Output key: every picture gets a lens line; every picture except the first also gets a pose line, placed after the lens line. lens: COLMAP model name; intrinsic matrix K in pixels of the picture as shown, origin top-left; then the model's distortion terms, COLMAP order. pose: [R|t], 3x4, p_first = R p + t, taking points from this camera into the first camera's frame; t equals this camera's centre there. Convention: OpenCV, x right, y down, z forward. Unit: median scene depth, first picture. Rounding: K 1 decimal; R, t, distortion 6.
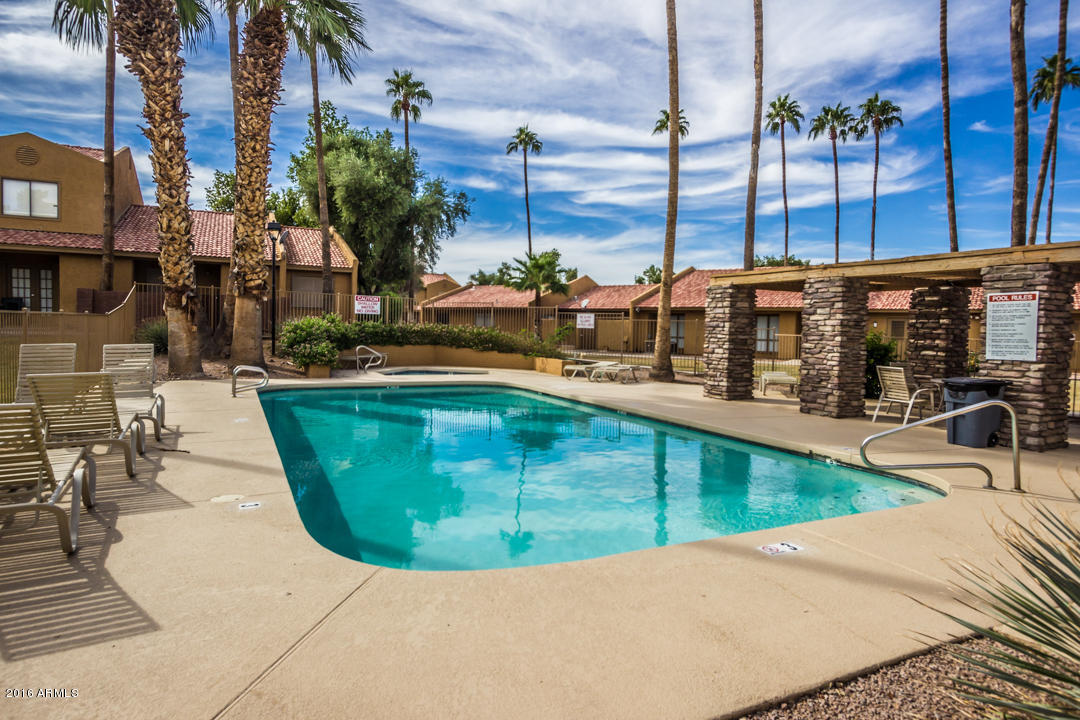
lens RADIAL K [[620.9, 0, 514.1], [0, 620.9, 361.4], [0, 0, 1]] dist [-0.008793, 0.004368]
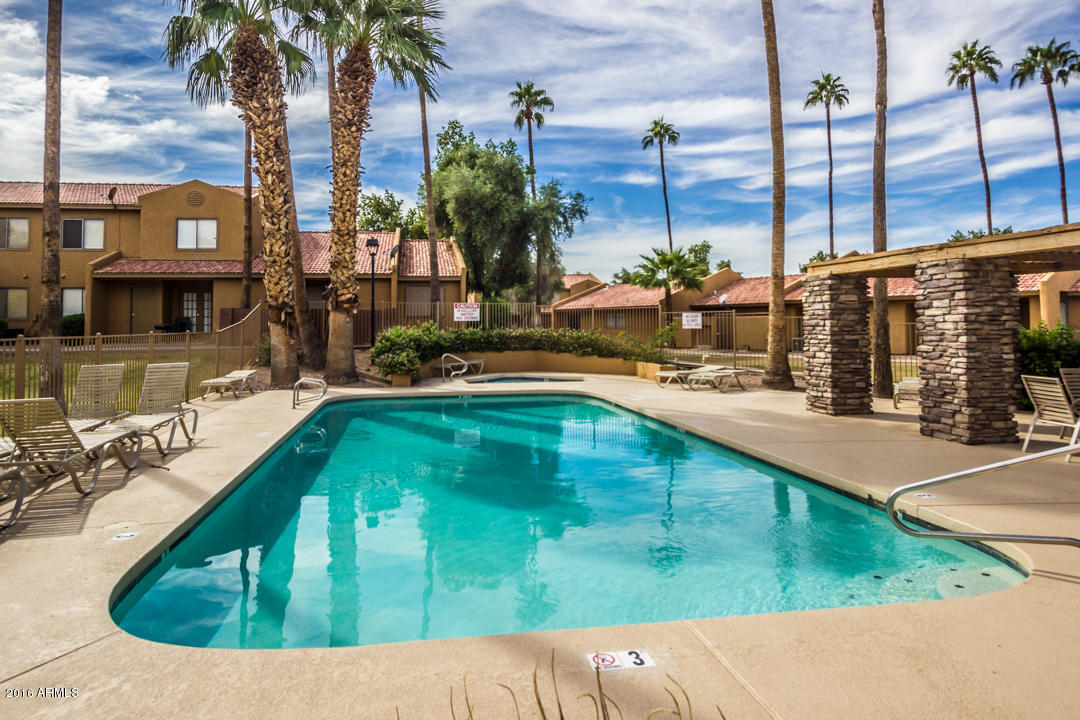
lens RADIAL K [[620.9, 0, 484.0], [0, 620.9, 310.6], [0, 0, 1]] dist [-0.008793, 0.004368]
pose [[0.951092, -0.039318, -0.306395, 0.132754], [0.014452, 0.996444, -0.083007, -0.011297], [0.308570, 0.074519, 0.948278, 0.062663]]
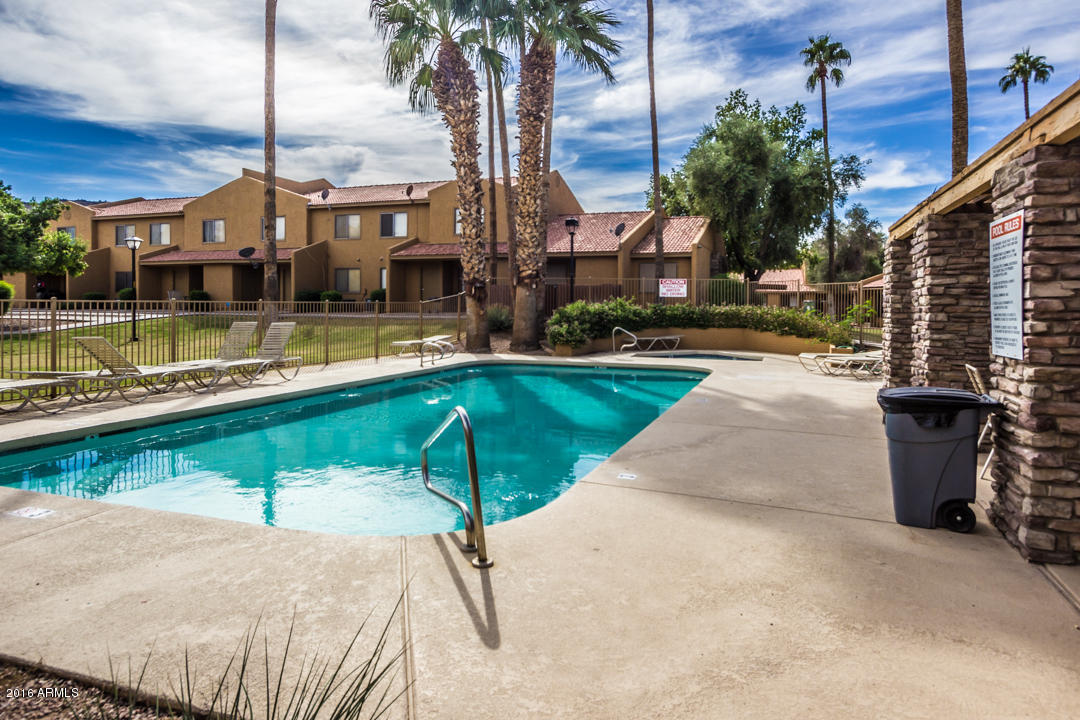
lens RADIAL K [[620.9, 0, 585.7], [0, 620.9, 312.9], [0, 0, 1]] dist [-0.008793, 0.004368]
pose [[0.727835, -0.010026, -0.685678, 0.468759], [-0.026505, 0.998735, -0.042738, -0.003886], [0.685239, 0.049280, 0.726649, 0.223519]]
